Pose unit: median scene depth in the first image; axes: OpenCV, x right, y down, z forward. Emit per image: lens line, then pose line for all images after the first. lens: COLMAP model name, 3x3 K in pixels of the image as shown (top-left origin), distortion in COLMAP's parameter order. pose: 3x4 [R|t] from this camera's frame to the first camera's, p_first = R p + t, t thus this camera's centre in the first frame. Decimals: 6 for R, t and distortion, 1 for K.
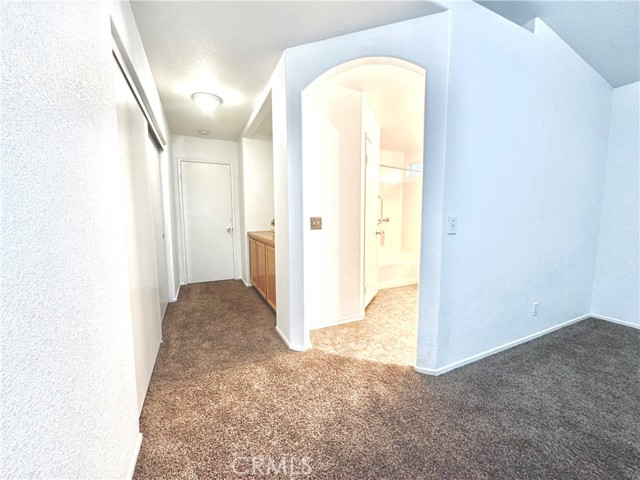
lens RADIAL K [[255.3, 0, 318.1], [0, 255.3, 241.4], [0, 0, 1]] dist [-0.007638, 0.000329]
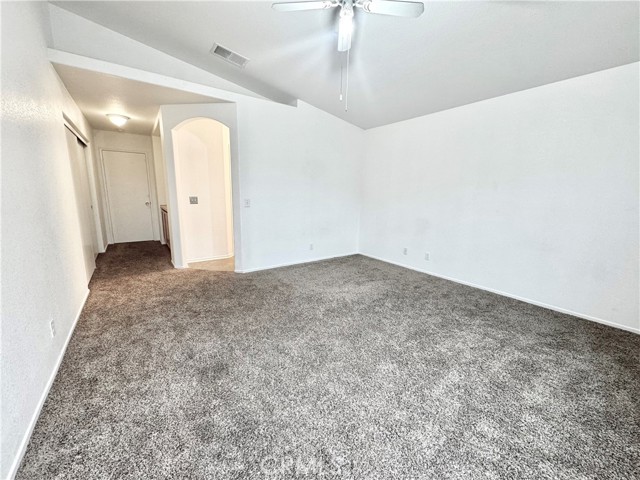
lens RADIAL K [[255.3, 0, 322.3], [0, 255.3, 238.9], [0, 0, 1]] dist [-0.007638, 0.000329]
pose [[0.980495, -0.010854, 0.196246, 0.395679], [-0.006149, 0.996291, 0.085824, 0.028394], [-0.196450, -0.085357, 0.976791, -0.685402]]
